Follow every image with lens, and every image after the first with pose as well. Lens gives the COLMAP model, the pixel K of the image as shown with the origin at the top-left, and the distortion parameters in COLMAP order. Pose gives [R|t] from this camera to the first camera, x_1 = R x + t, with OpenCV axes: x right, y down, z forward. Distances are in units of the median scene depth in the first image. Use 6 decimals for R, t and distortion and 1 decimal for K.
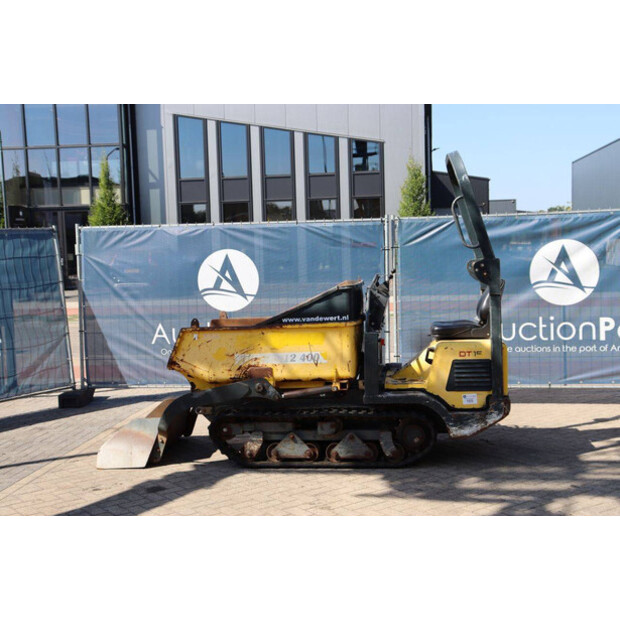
lens RADIAL K [[837.3, 0, 310.0], [0, 837.3, 310.0], [0, 0, 1]] dist [0.052735, 0.045877]
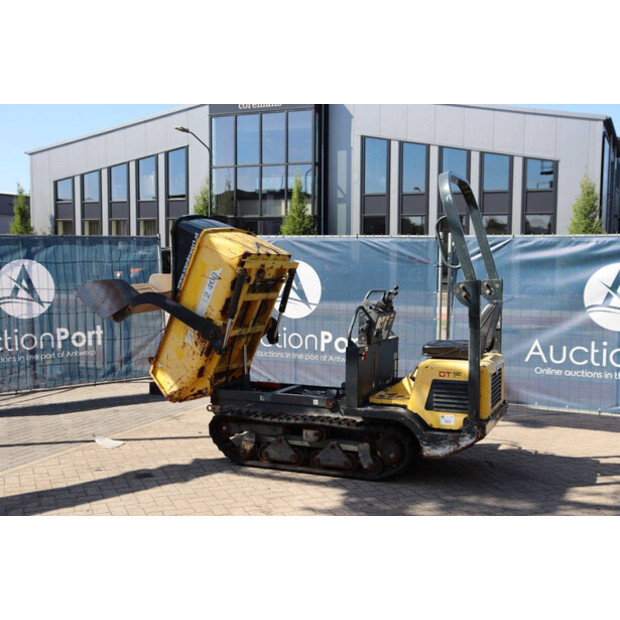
lens RADIAL K [[766.7, 0, 310.0], [0, 766.7, 310.0], [0, 0, 1]] dist [0.019487, 0.038997]
pose [[0.964397, 0.053131, -0.259067, 0.189198], [-0.054327, 0.998520, 0.002548, -0.012776], [0.258819, 0.011617, 0.965856, 0.054717]]
